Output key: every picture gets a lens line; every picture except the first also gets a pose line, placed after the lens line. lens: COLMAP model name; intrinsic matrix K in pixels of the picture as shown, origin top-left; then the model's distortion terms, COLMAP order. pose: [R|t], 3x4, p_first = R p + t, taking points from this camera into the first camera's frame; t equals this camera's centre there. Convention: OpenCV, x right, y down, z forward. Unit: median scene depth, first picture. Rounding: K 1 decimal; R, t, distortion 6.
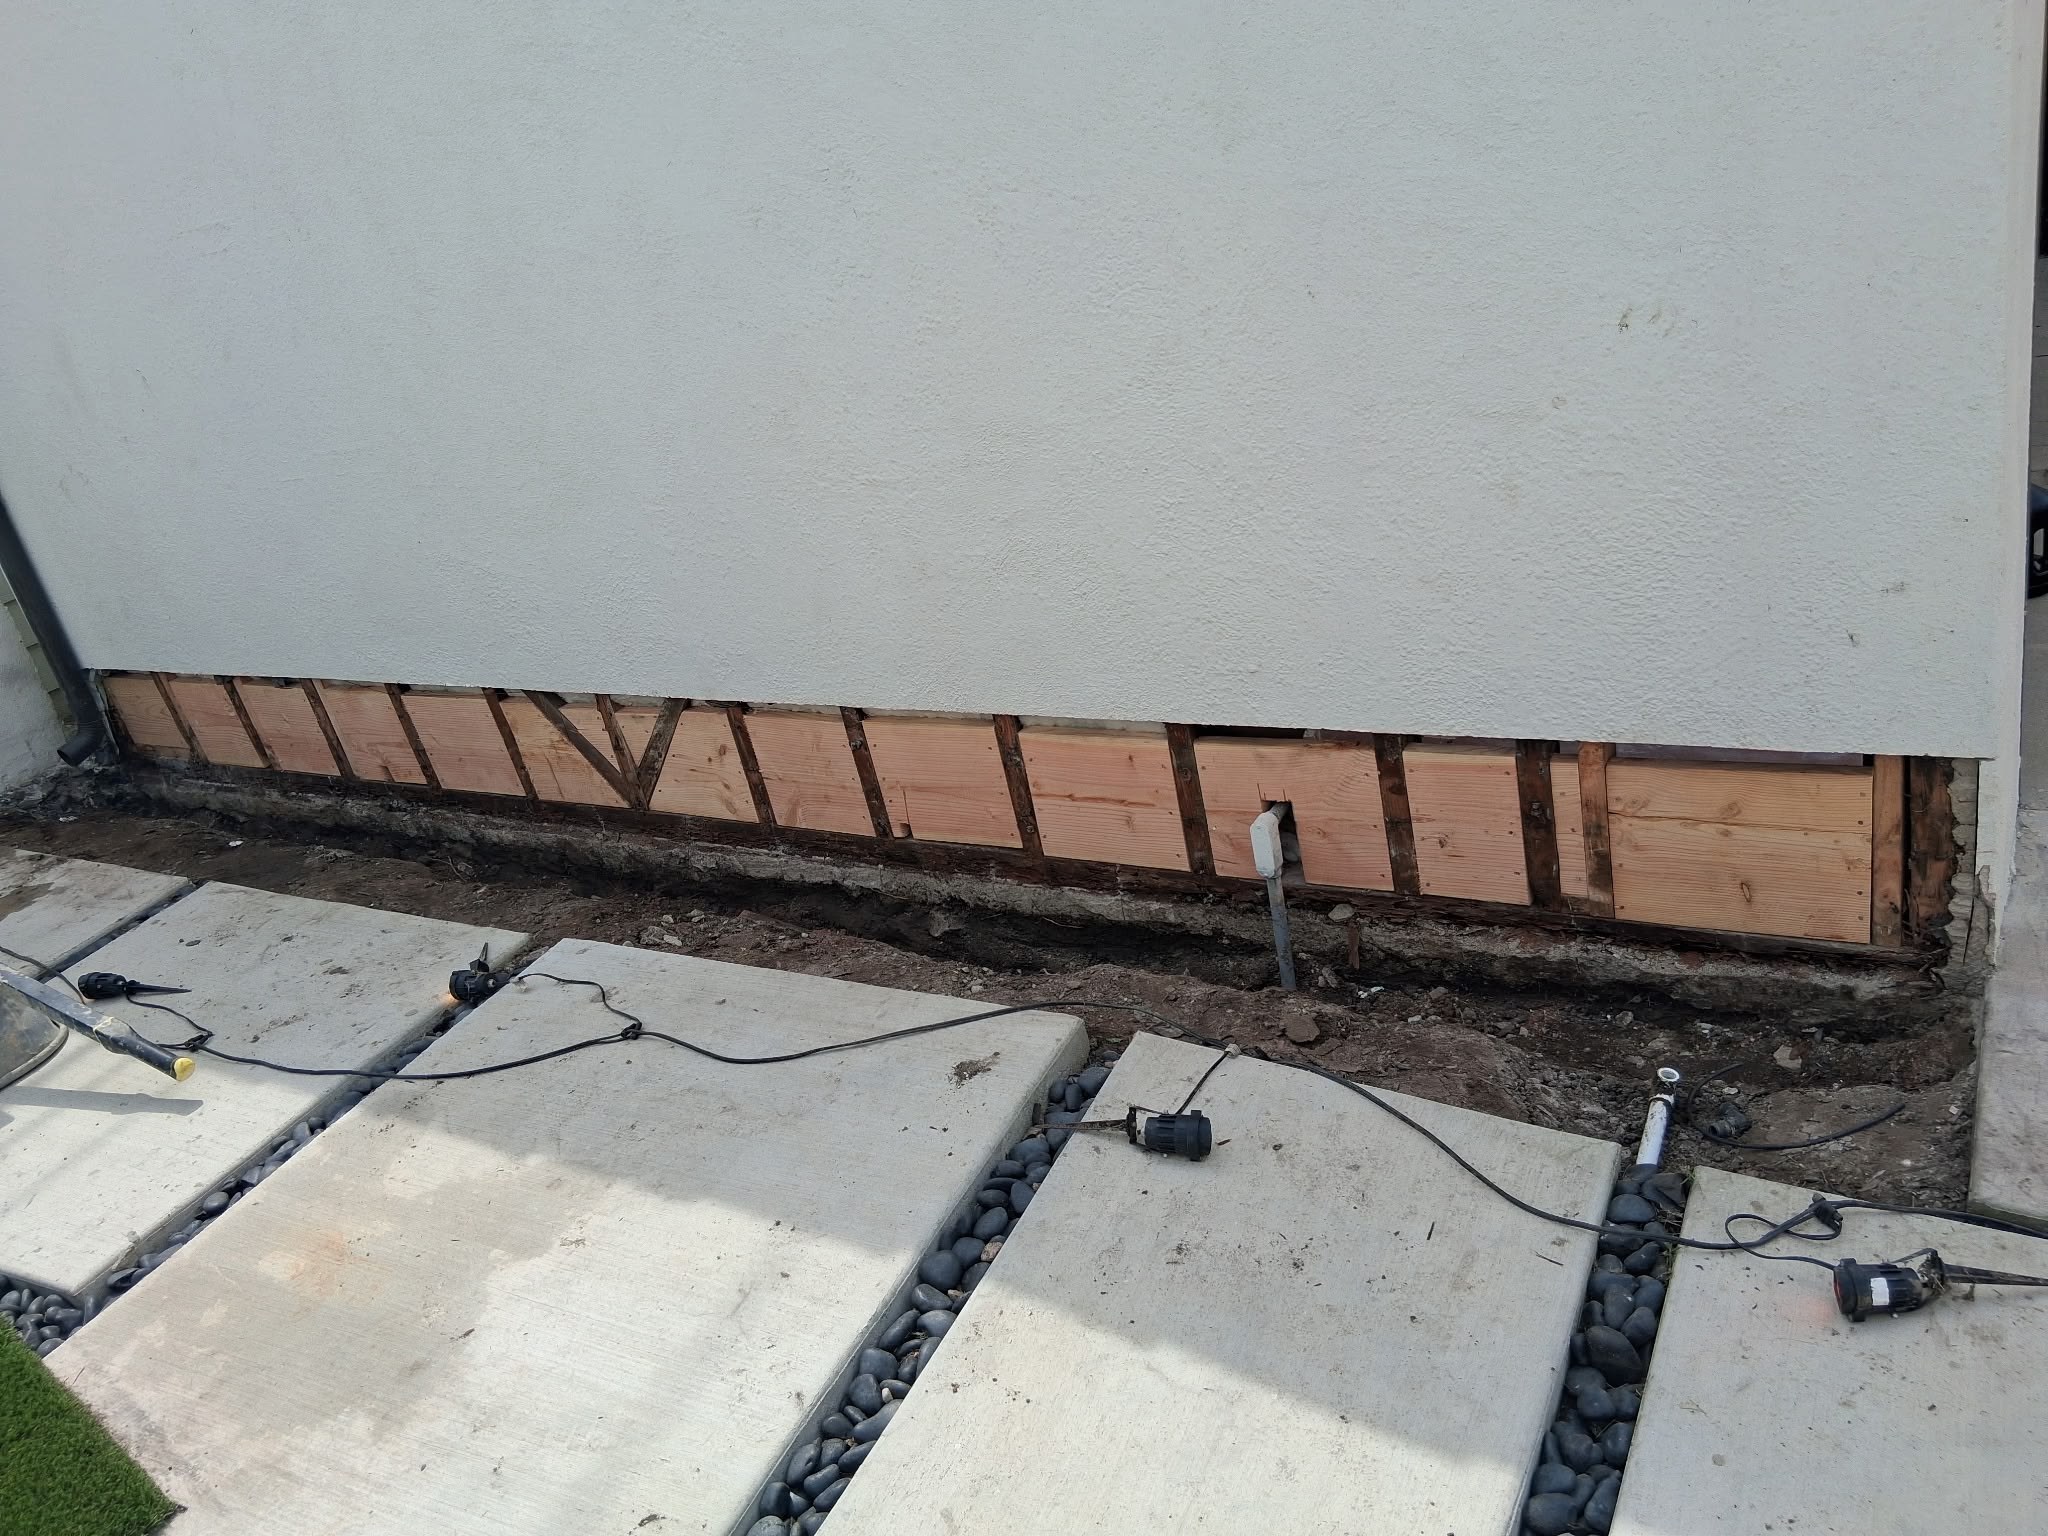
lens RADIAL K [[1545.6, 0, 1030.5], [0, 1545.6, 766.8], [0, 0, 1]] dist [0.120807, -0.234318]
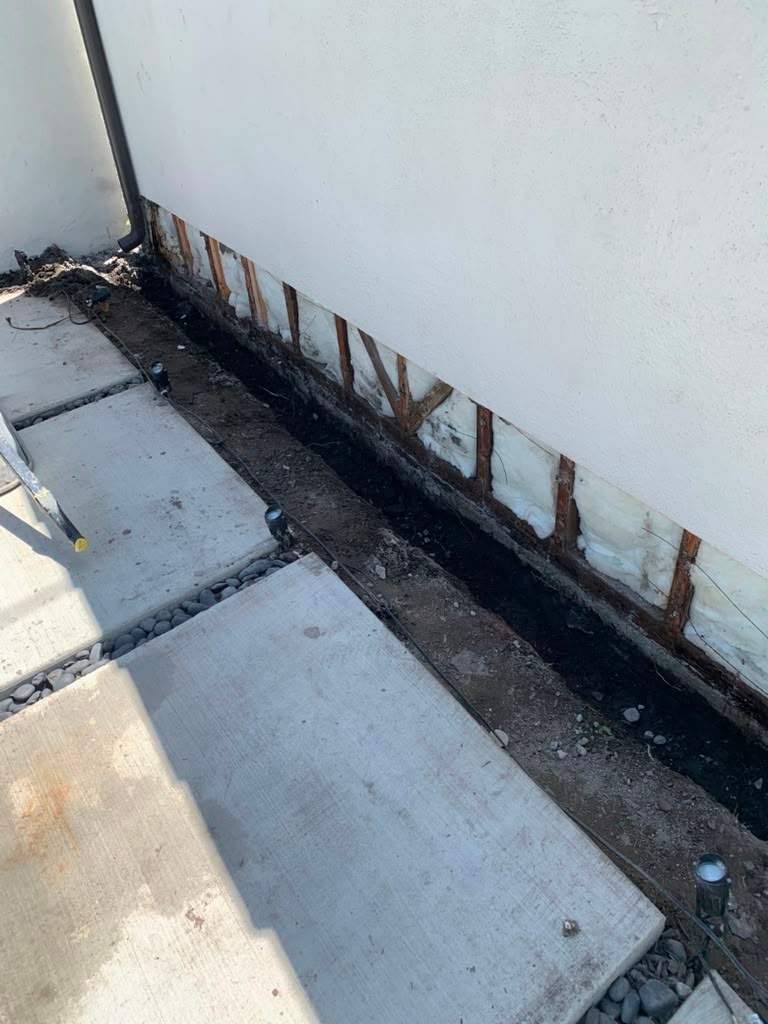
lens RADIAL K [[772.8, 0, 384.2], [0, 772.8, 516.4], [0, 0, 1]] dist [0.120807, -0.234318]
pose [[0.900938, 0.368358, -0.229398, -0.114558], [-0.284248, 0.900377, 0.329430, -0.199866], [0.327893, -0.231590, 0.915889, 0.481381]]
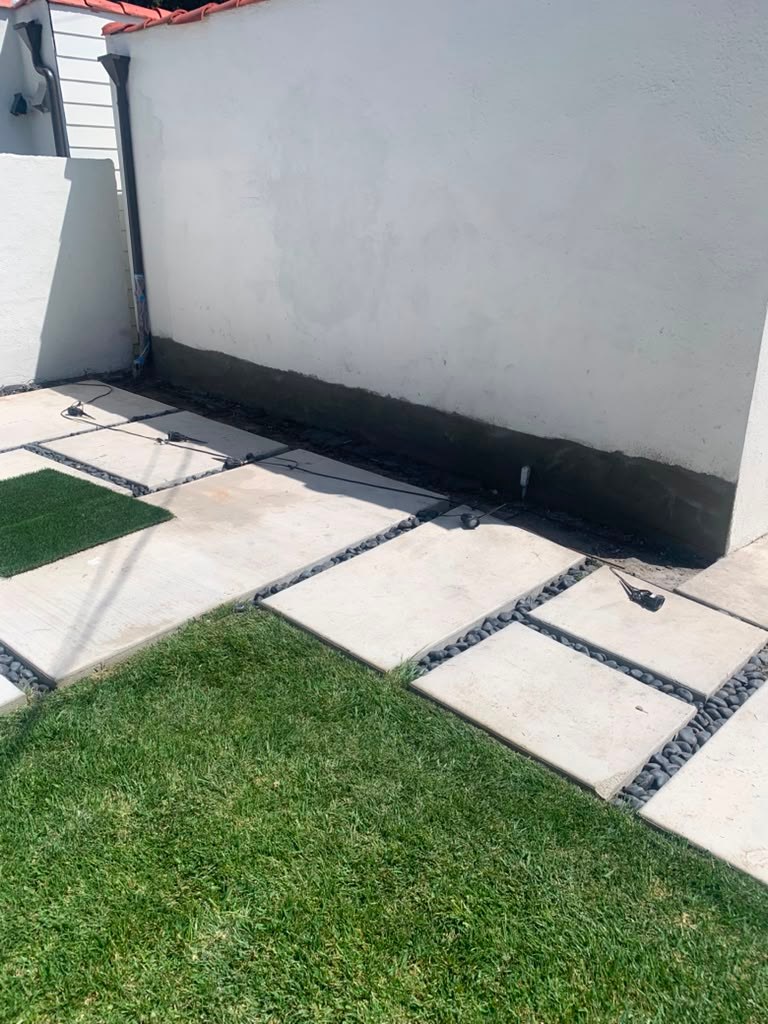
lens RADIAL K [[772.8, 0, 384.2], [0, 772.8, 516.4], [0, 0, 1]] dist [0.120807, -0.234318]
pose [[0.949158, 0.287386, -0.128486, 0.116498], [-0.289154, 0.957269, 0.005086, 0.220466], [0.124458, 0.032325, 0.991698, -0.616863]]
